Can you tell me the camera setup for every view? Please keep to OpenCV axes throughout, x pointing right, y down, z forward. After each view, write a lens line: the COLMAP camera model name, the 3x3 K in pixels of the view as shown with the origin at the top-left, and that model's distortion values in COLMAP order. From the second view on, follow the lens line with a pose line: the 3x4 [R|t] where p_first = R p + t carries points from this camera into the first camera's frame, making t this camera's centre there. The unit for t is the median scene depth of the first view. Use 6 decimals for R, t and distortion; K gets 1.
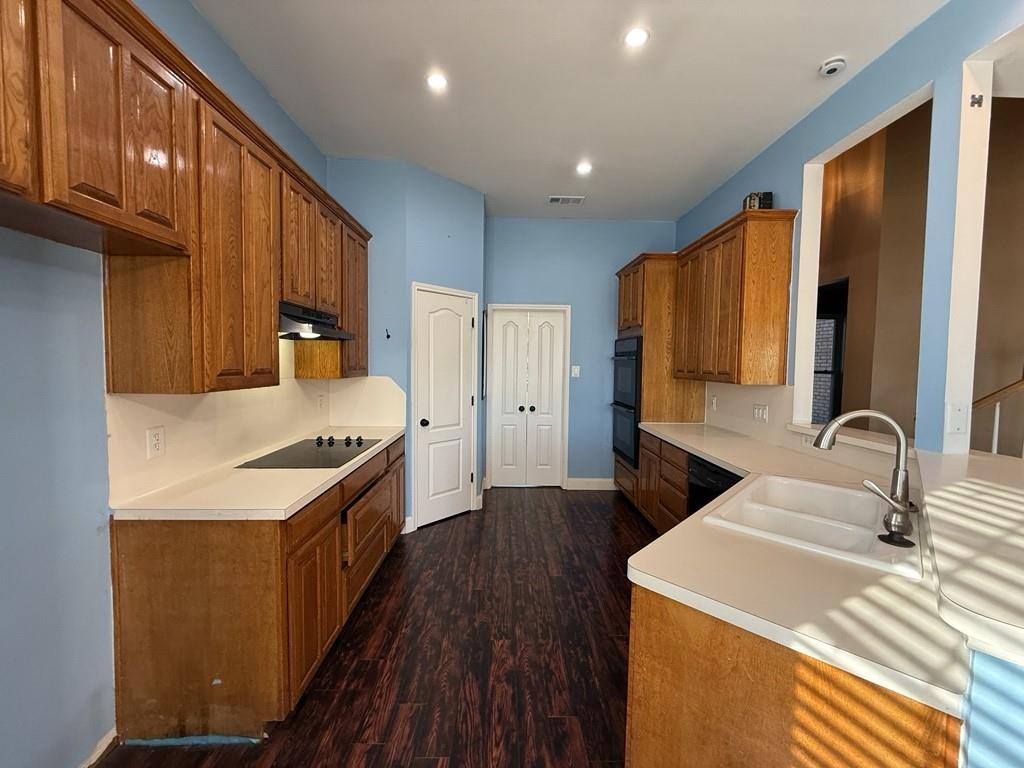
lens RADIAL K [[407.9, 0, 514.8], [0, 407.9, 379.2], [0, 0, 1]] dist [0.001080, -0.000651]
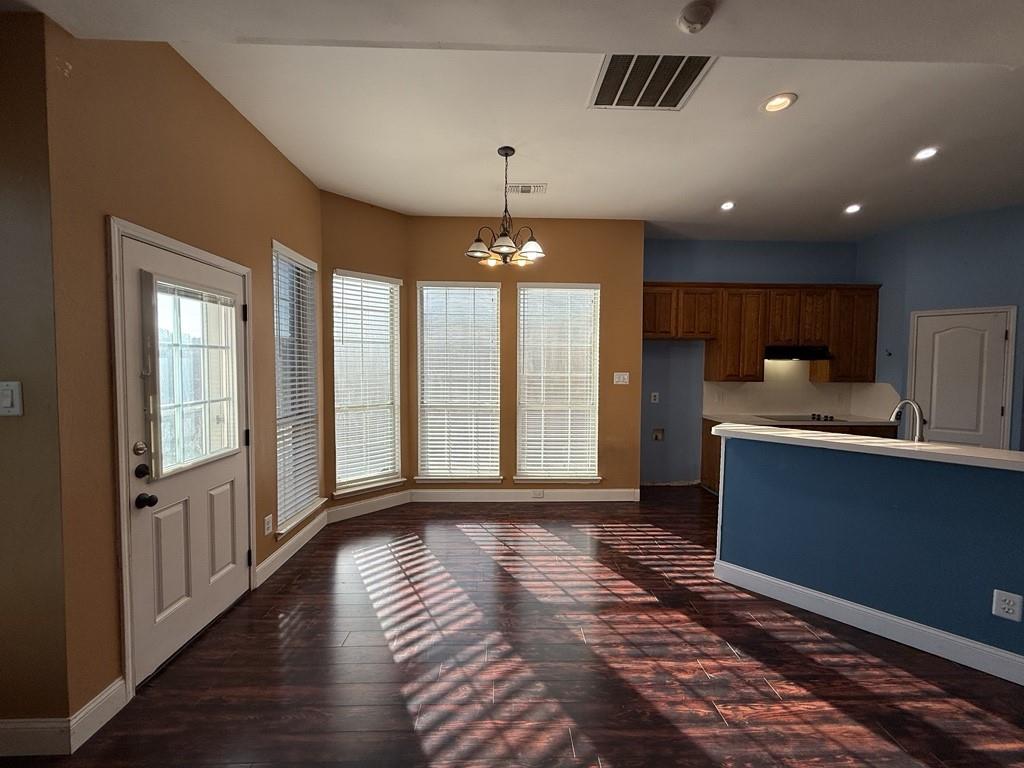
lens RADIAL K [[407.9, 0, 514.1], [0, 407.9, 382.1], [0, 0, 1]] dist [0.001080, -0.000651]
pose [[-0.001299, 0.028233, -0.999601, 1.064488], [-0.051011, 0.998298, 0.028262, 0.014745], [0.998697, 0.051028, 0.000143, -0.265725]]
